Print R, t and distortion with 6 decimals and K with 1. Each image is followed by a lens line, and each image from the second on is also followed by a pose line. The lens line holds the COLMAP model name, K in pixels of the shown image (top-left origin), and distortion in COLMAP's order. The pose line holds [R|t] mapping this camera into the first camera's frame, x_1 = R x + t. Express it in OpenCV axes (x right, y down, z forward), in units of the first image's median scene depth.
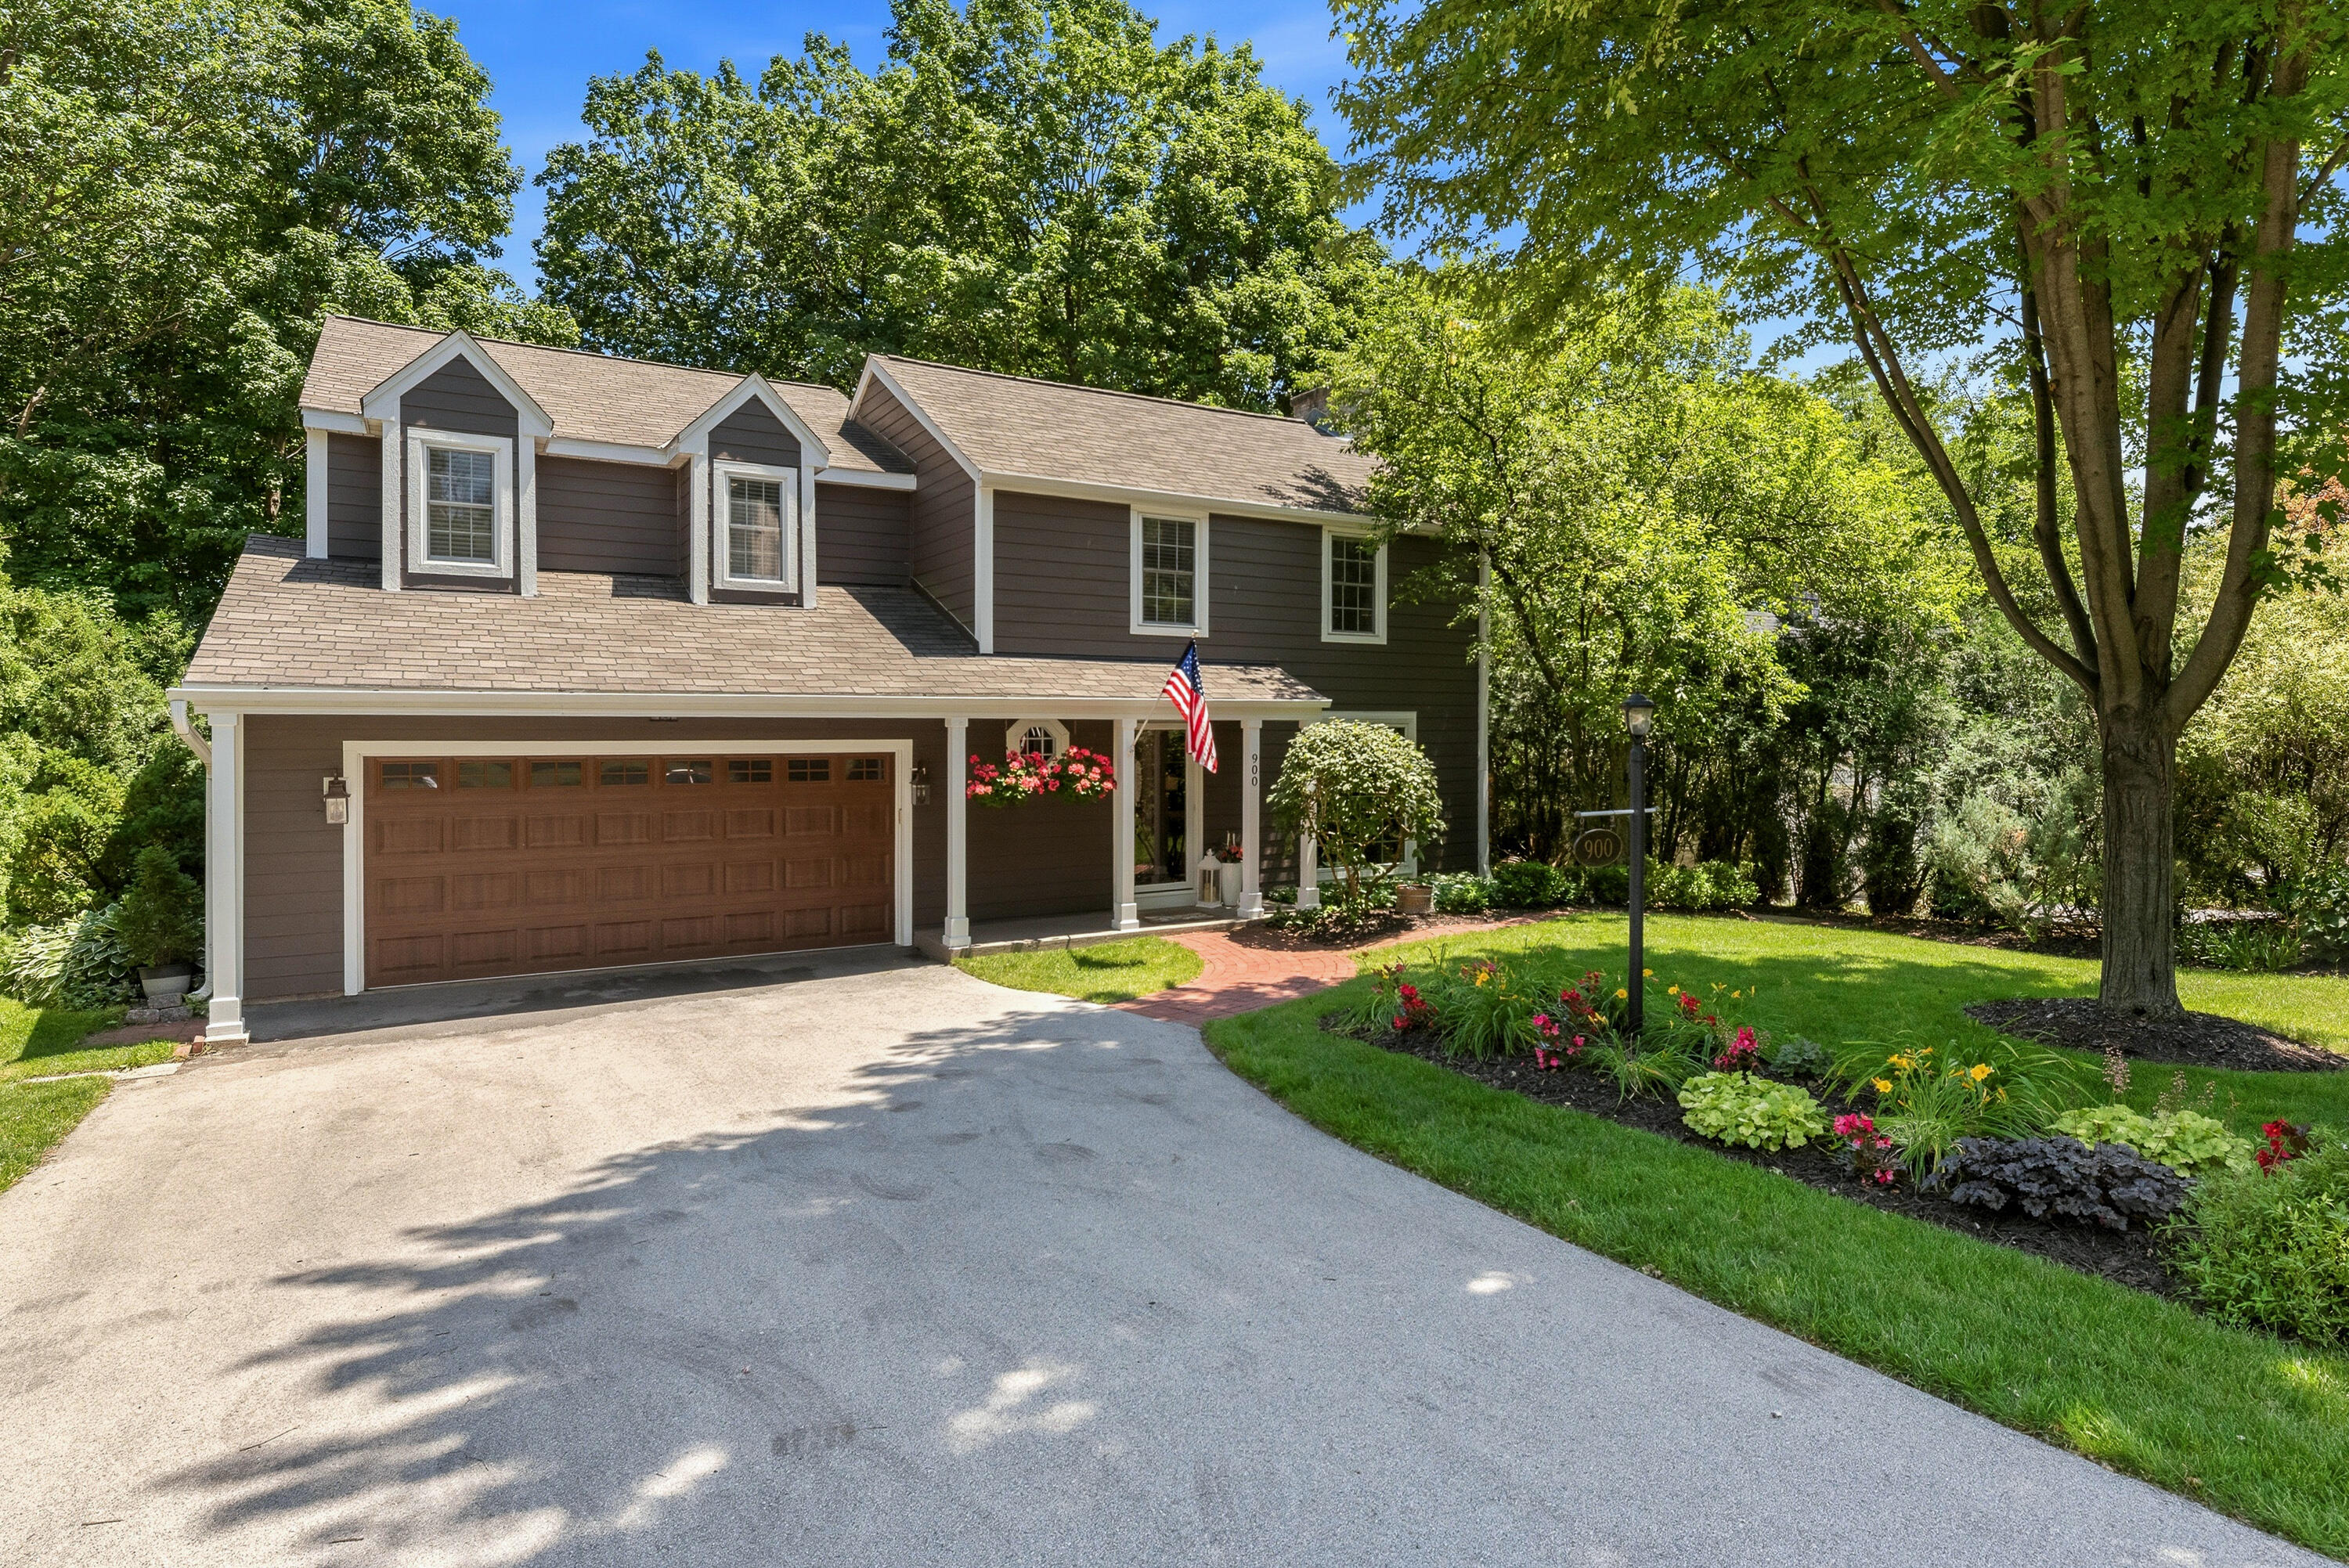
lens RADIAL K [[1006.2, 0, 1180.1], [0, 1006.2, 779.4], [0, 0, 1]] dist [0.001296, -0.000499]
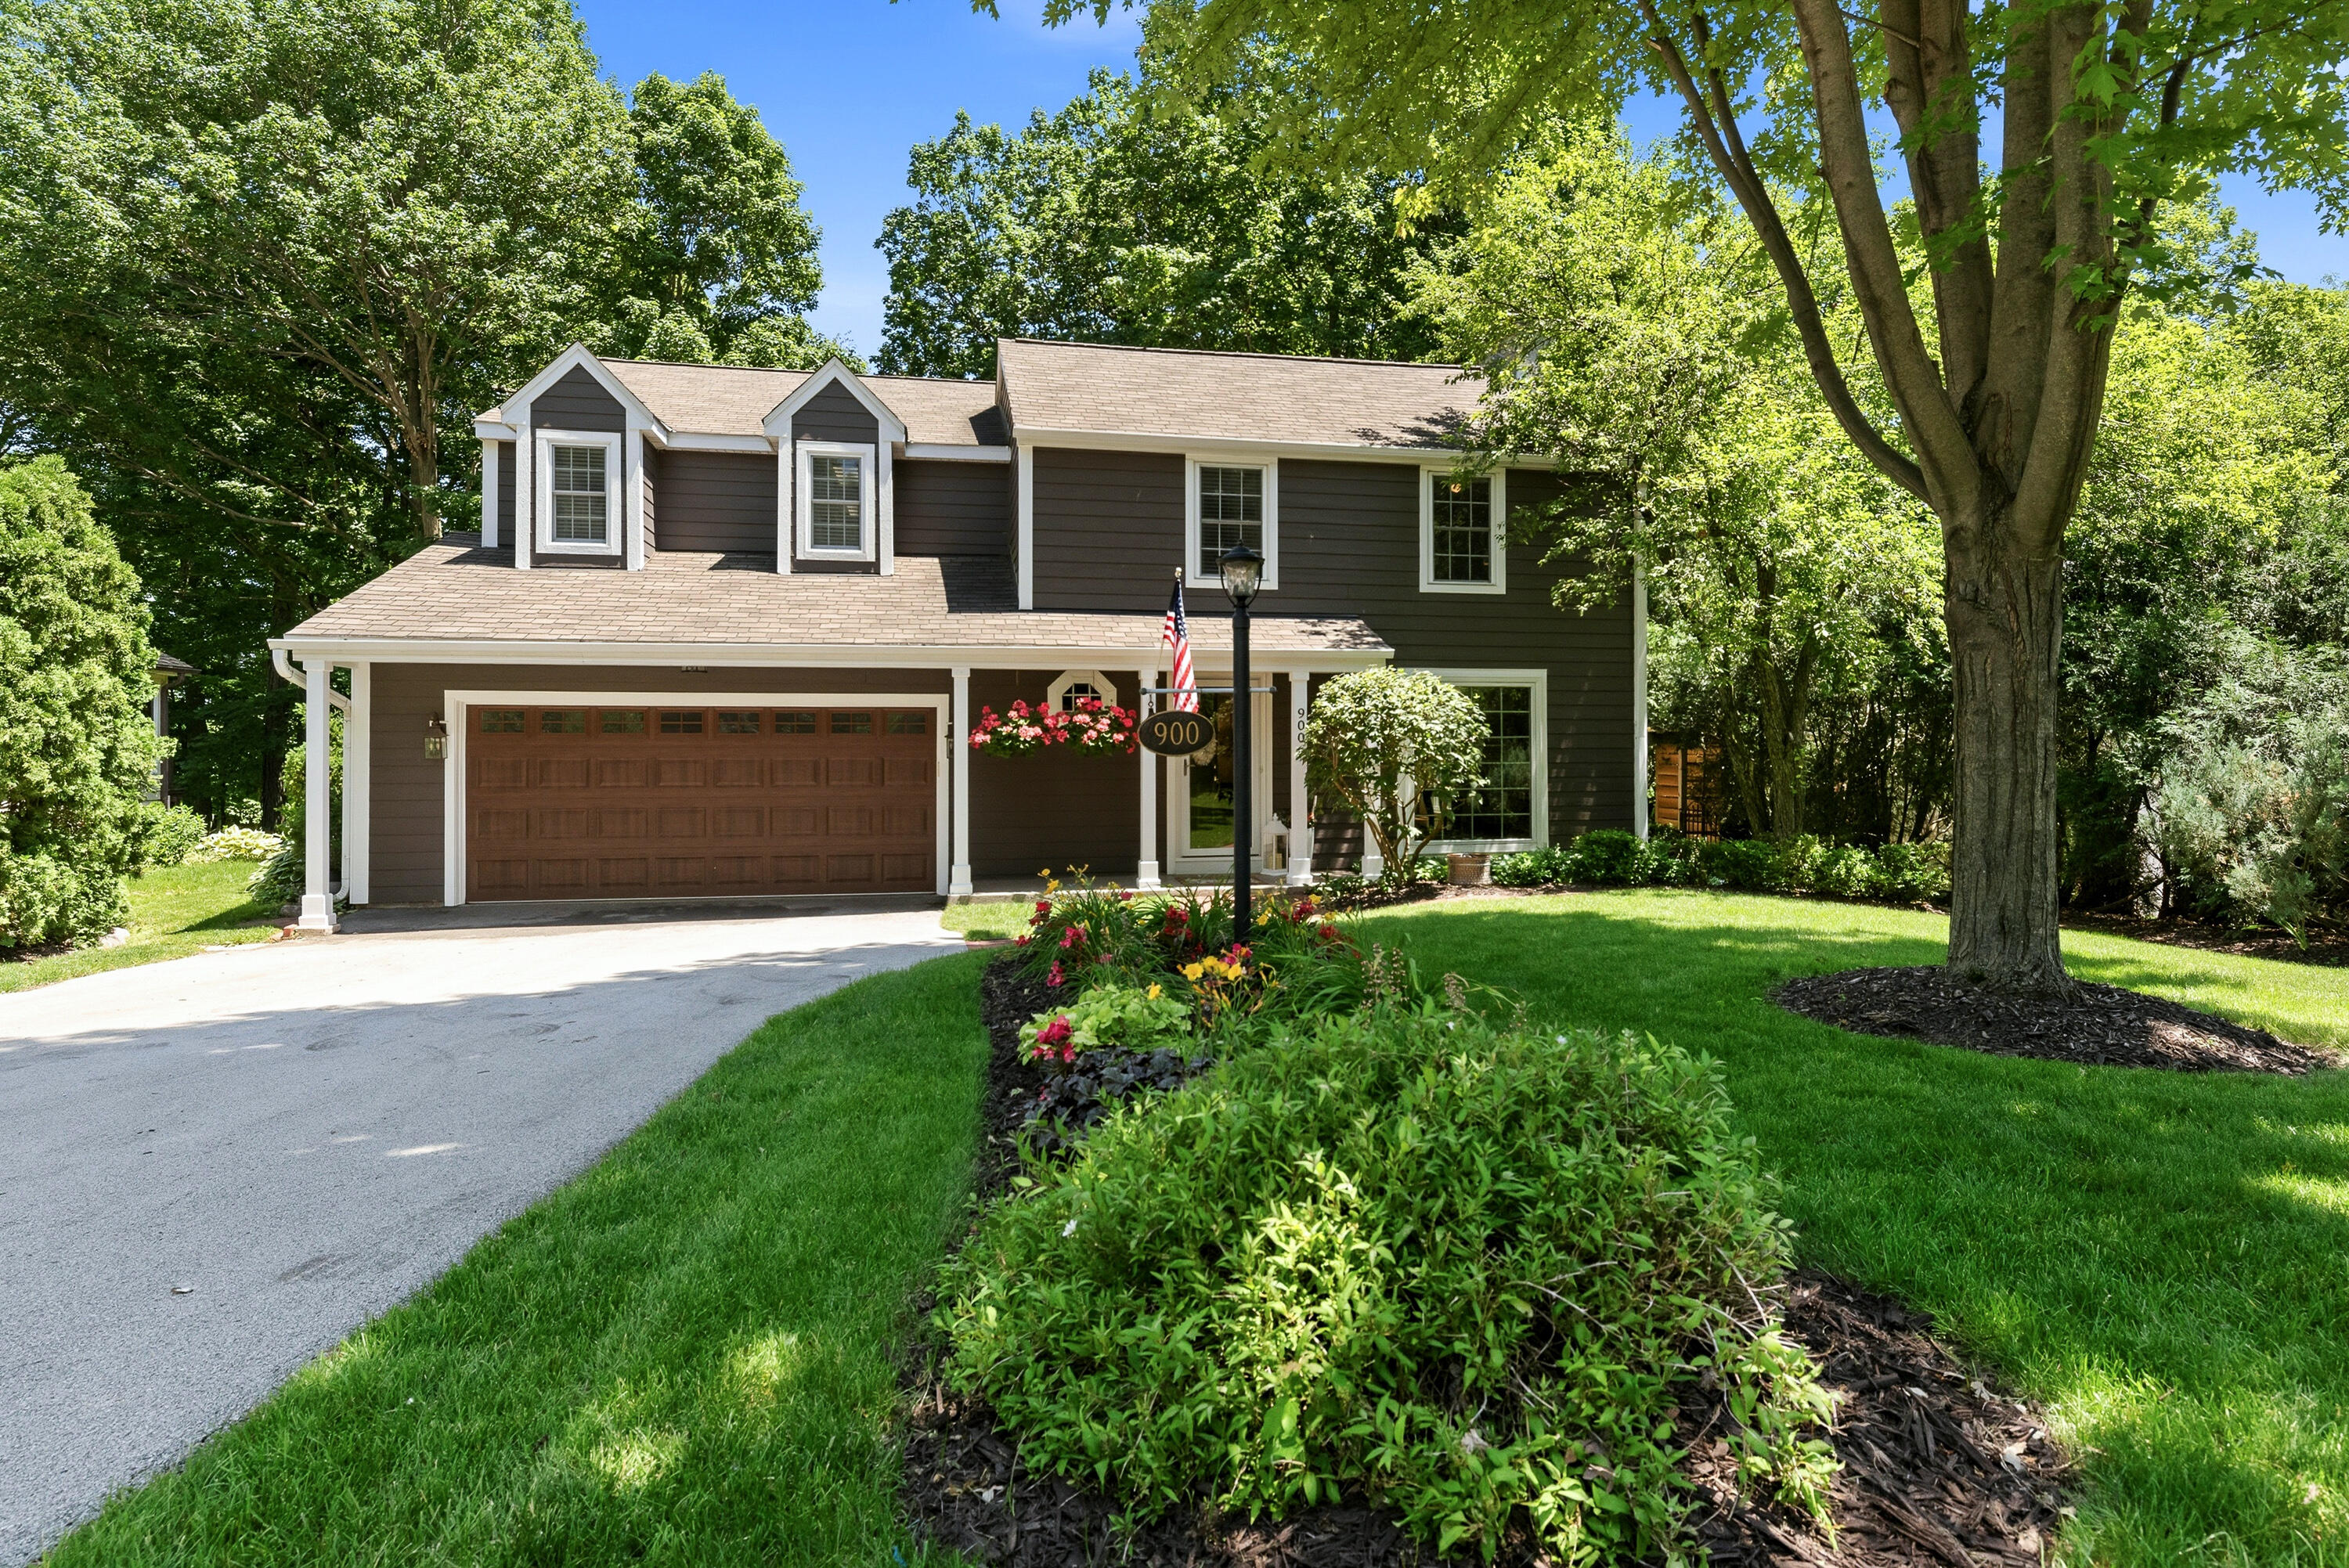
lens RADIAL K [[1009.2, 0, 1241.0], [0, 1009.2, 772.3], [0, 0, 1]] dist [0.000071, 0.000026]
pose [[0.959213, 0.005247, -0.282635, 0.288833], [-0.008677, 0.999903, -0.010887, 0.045116], [0.282550, 0.012895, 0.959166, 0.090644]]
